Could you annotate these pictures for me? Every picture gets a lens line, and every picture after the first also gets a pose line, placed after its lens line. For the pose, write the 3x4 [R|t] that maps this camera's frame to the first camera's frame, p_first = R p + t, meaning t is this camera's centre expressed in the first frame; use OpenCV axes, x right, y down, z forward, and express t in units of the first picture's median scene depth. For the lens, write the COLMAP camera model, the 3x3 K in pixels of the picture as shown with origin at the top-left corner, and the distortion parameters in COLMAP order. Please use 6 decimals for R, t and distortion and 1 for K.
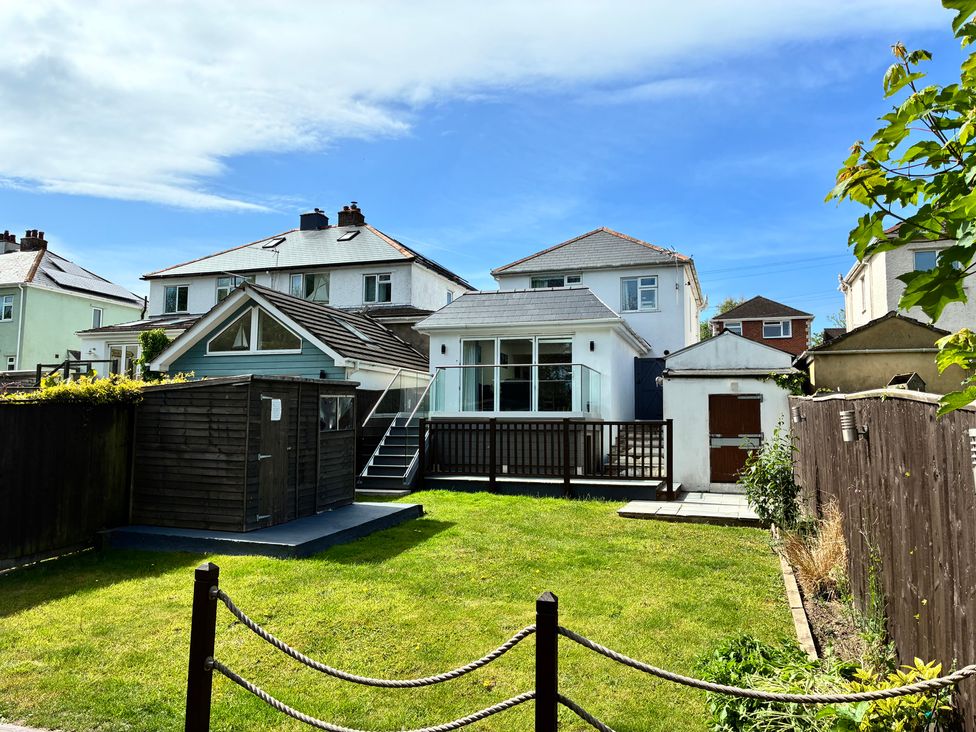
lens RADIAL K [[735.3, 0, 489.0], [0, 735.3, 366.3], [0, 0, 1]] dist [0.055857, -0.060119]
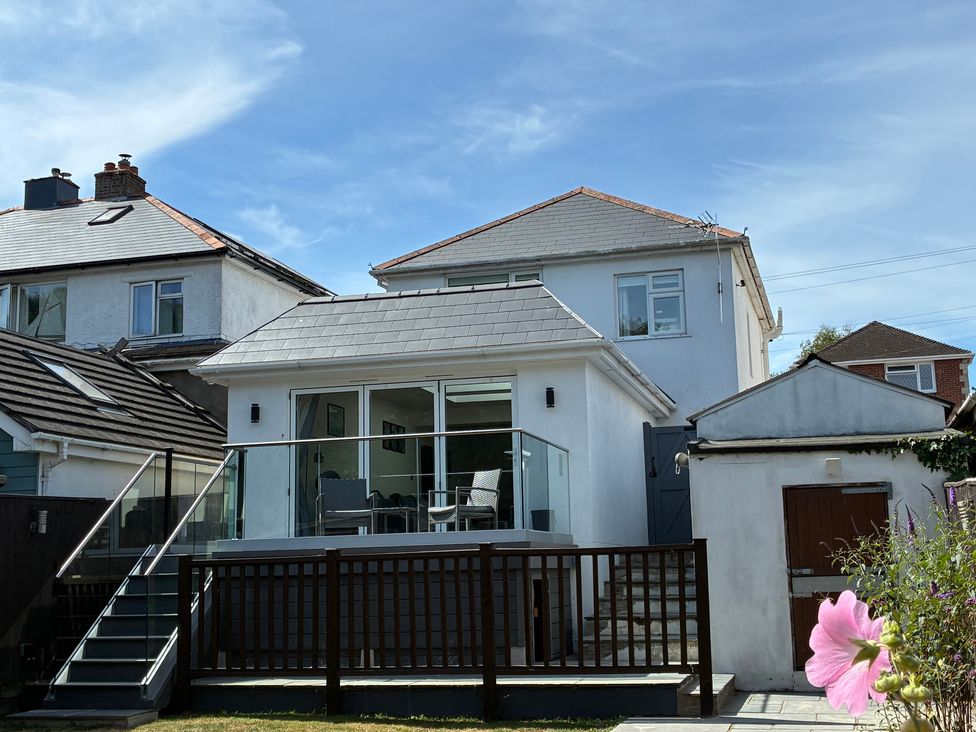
lens RADIAL K [[1262.8, 0, 486.1], [0, 1262.8, 365.7], [0, 0, 1]] dist [0.073798, 0.000000]
pose [[0.998436, -0.024446, 0.050287, 0.051751], [0.028224, 0.996720, -0.075843, 0.014117], [-0.048268, 0.077144, 0.995851, 0.141949]]
